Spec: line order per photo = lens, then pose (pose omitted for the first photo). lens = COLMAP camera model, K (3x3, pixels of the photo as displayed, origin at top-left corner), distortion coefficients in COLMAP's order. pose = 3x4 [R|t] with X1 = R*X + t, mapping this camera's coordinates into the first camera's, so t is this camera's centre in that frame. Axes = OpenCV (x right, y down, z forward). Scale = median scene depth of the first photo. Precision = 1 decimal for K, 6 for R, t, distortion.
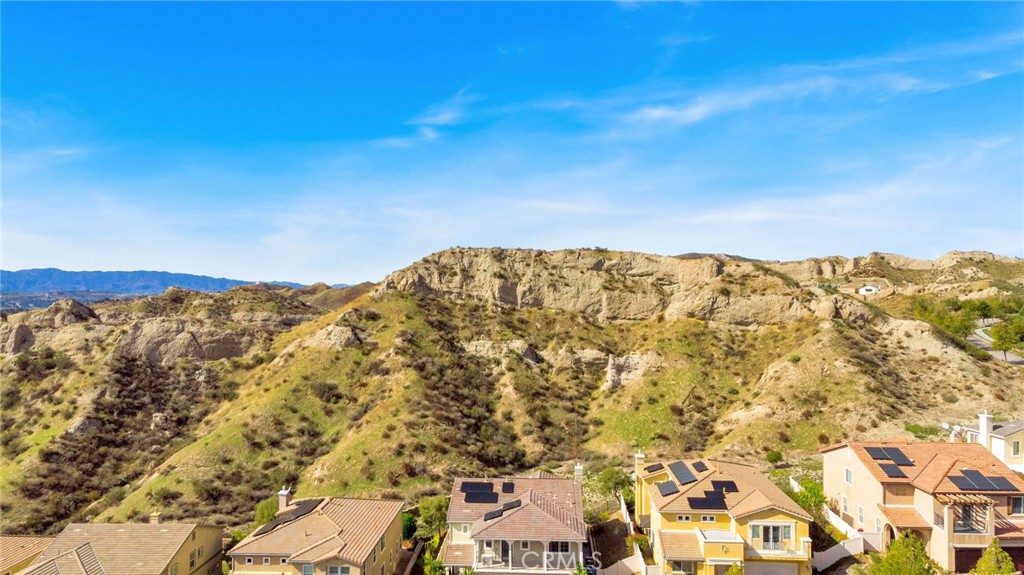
lens RADIAL K [[756.9, 0, 512.0], [0, 756.9, 287.5], [0, 0, 1]] dist [-0.054617, 0.151315]
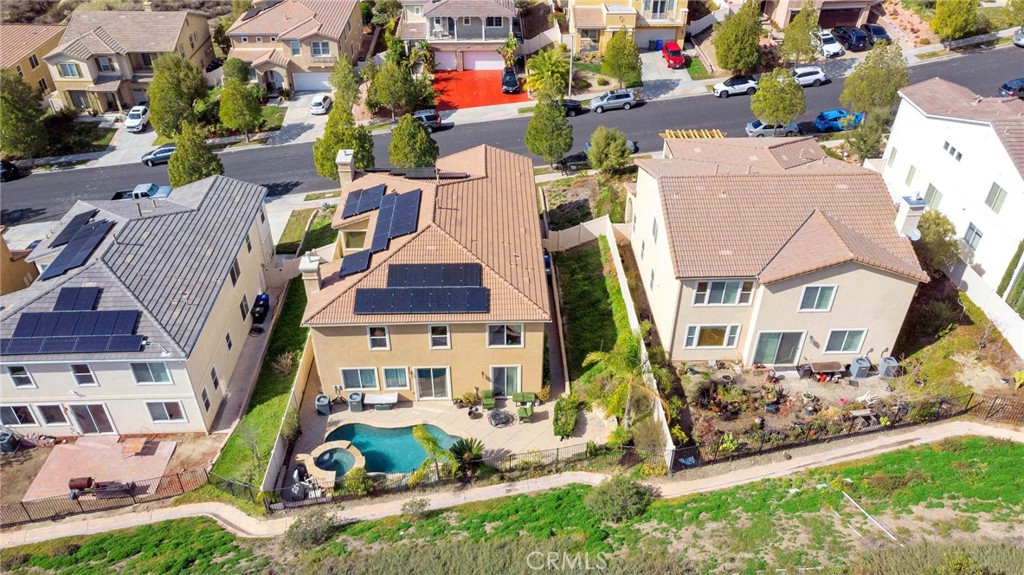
lens RADIAL K [[756.9, 0, 512.0], [0, 756.9, 287.5], [0, 0, 1]] dist [-0.054617, 0.151315]
pose [[0.996562, -0.048347, 0.067278, -0.013714], [-0.000742, 0.806828, 0.590786, -0.041929], [-0.082845, -0.588805, 0.804018, -0.277338]]
